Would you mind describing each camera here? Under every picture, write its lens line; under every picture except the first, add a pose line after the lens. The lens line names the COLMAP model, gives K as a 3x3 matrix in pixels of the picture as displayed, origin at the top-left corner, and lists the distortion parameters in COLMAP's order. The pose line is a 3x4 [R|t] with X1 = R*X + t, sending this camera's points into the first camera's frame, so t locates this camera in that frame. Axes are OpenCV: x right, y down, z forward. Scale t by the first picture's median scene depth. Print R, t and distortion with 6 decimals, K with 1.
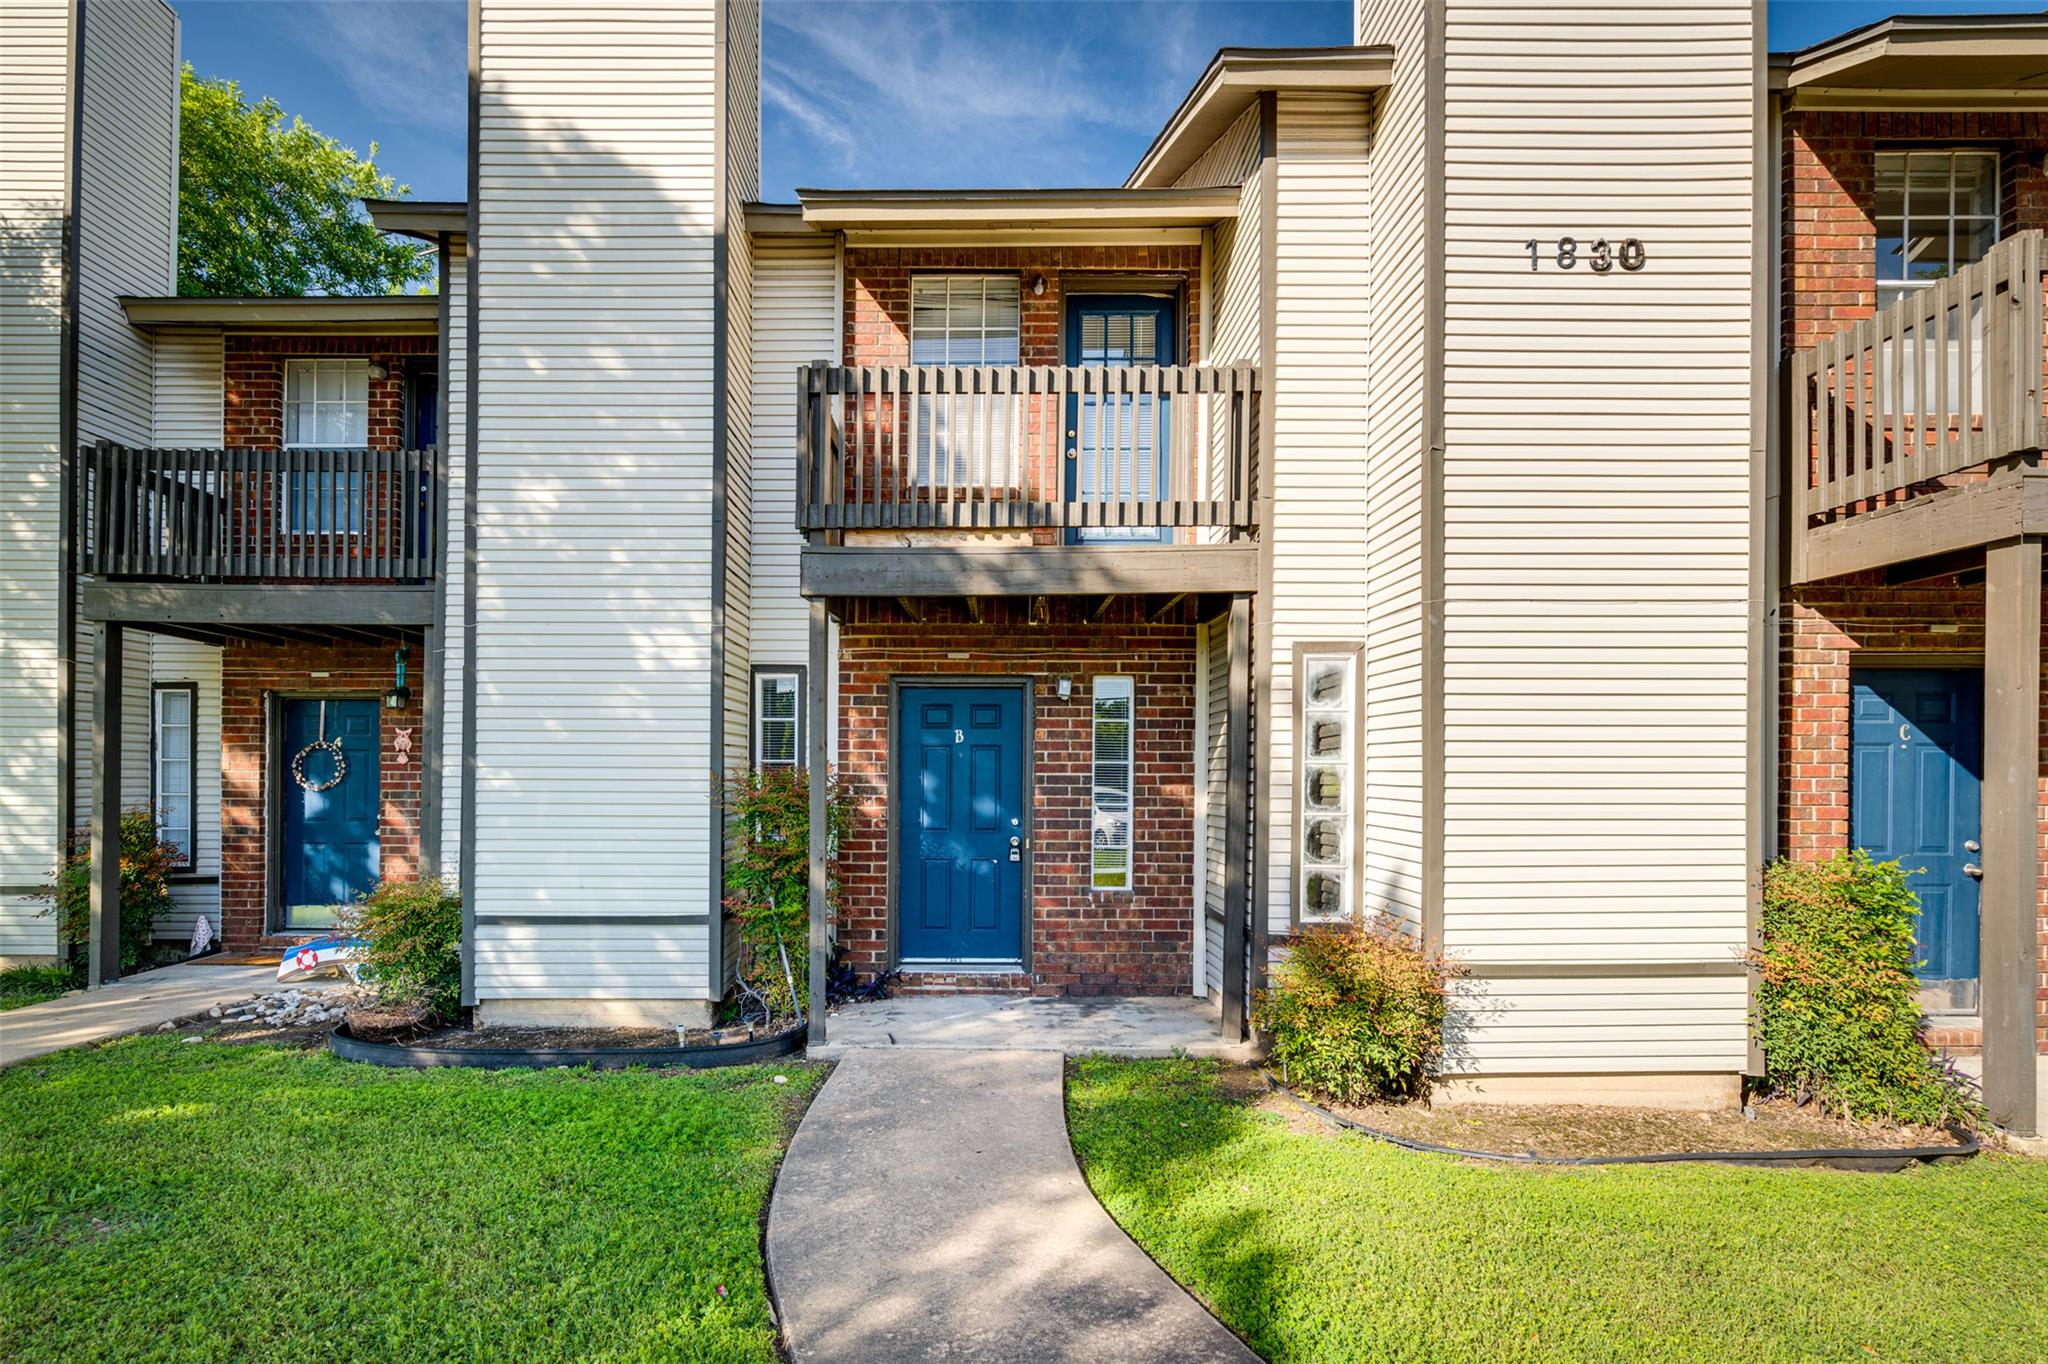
lens RADIAL K [[922.9, 0, 1023.1], [0, 922.9, 788.0], [0, 0, 1]] dist [-0.001621, 0.001123]
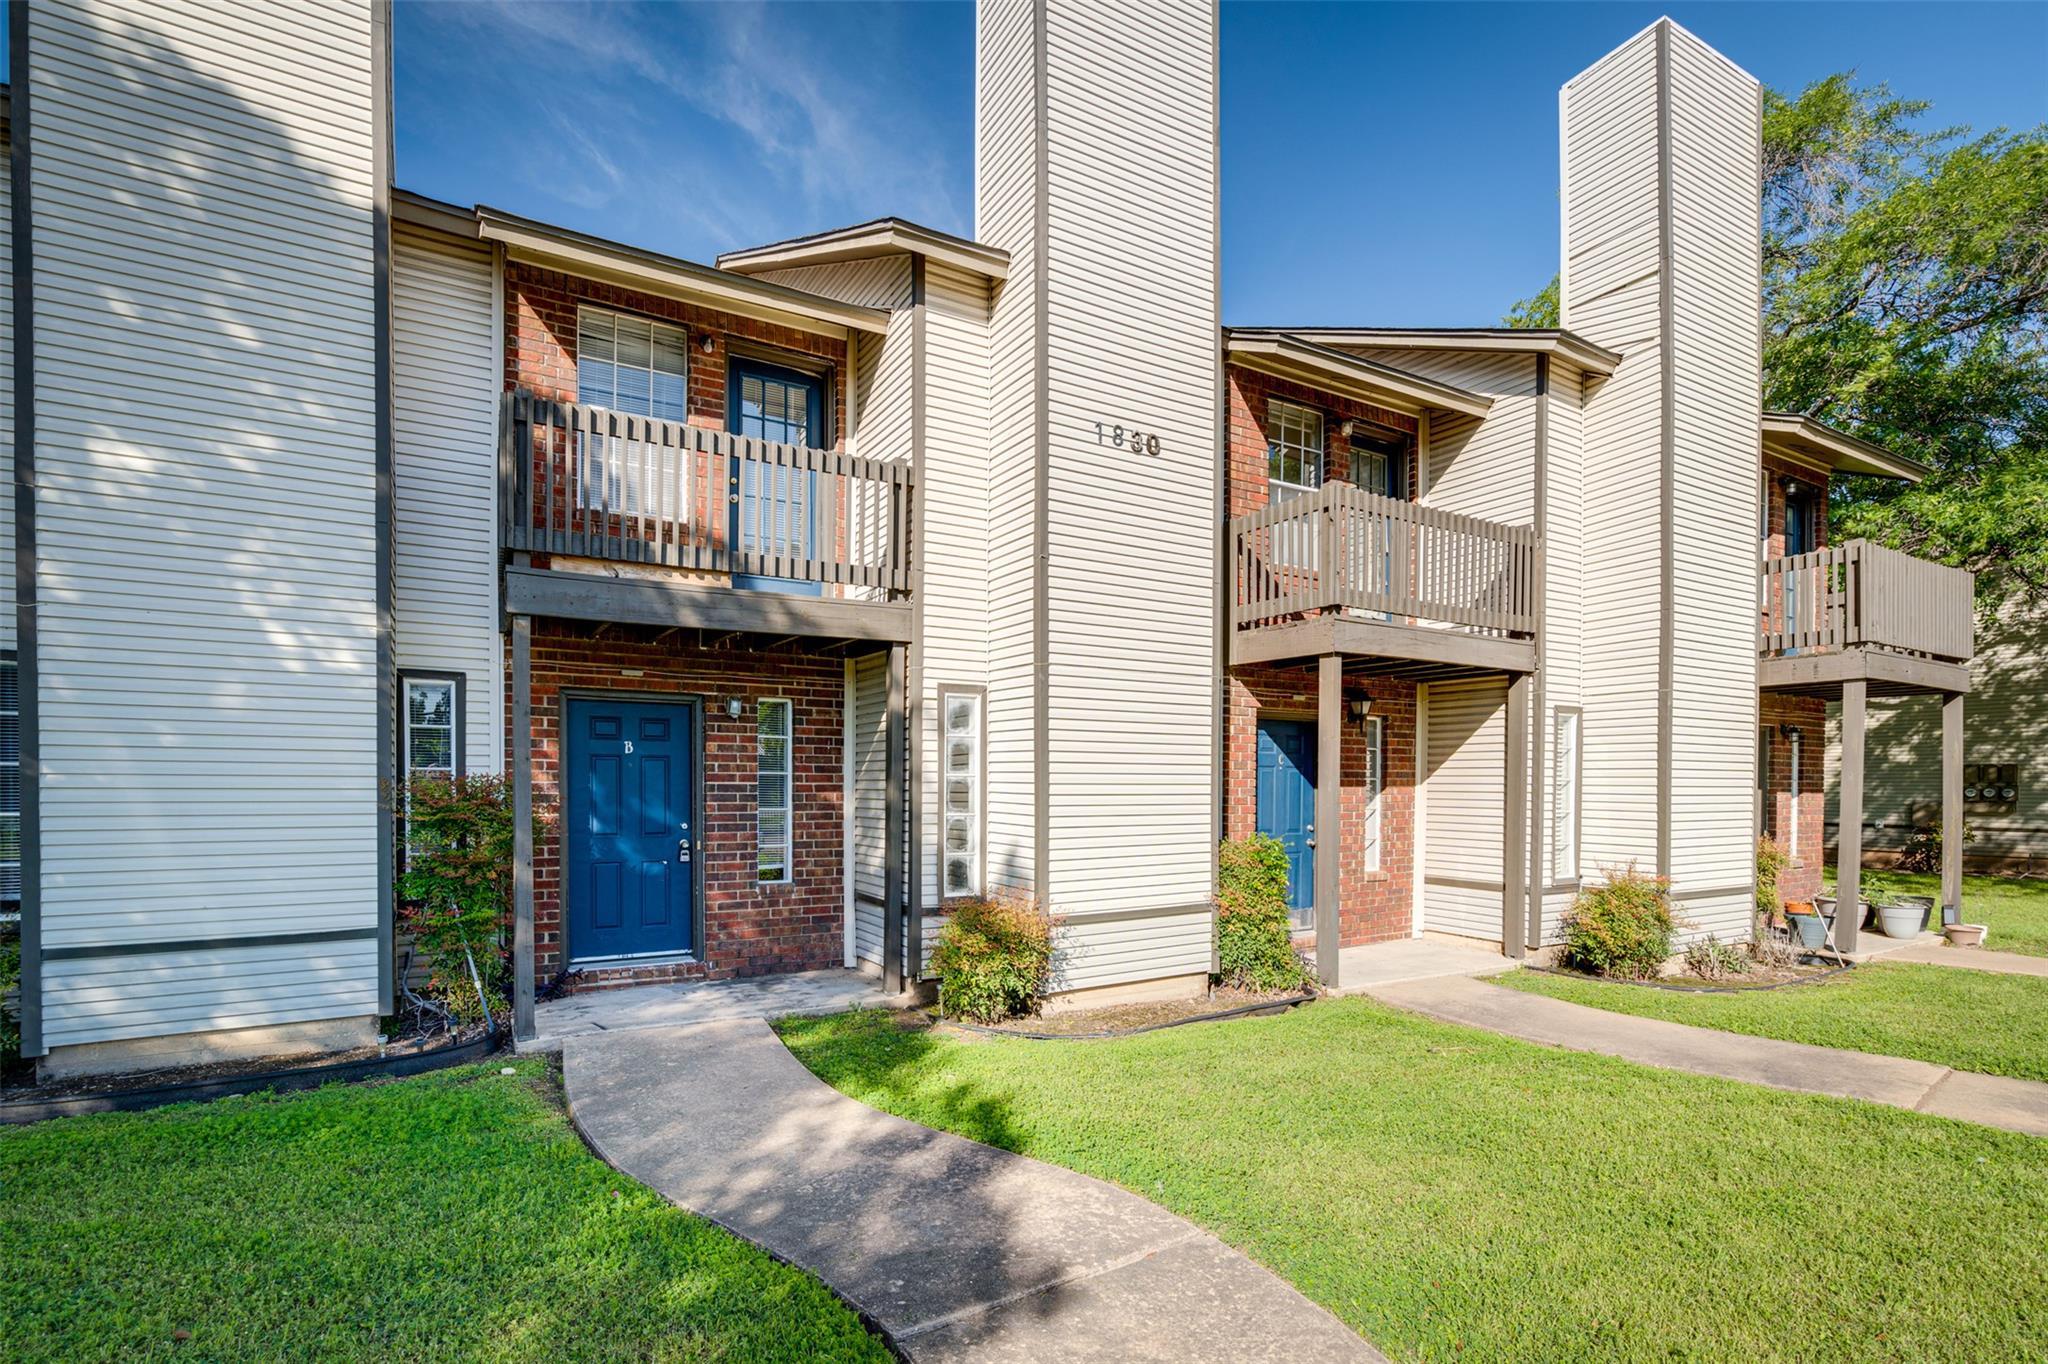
lens RADIAL K [[959.7, 0, 1023.4], [0, 959.7, 806.9], [0, 0, 1]] dist [0.001282, 0.000970]
pose [[0.866102, -0.010470, 0.499757, -0.277451], [0.002518, 0.999859, 0.016583, -0.005345], [-0.499860, -0.013105, 0.866007, -0.234562]]
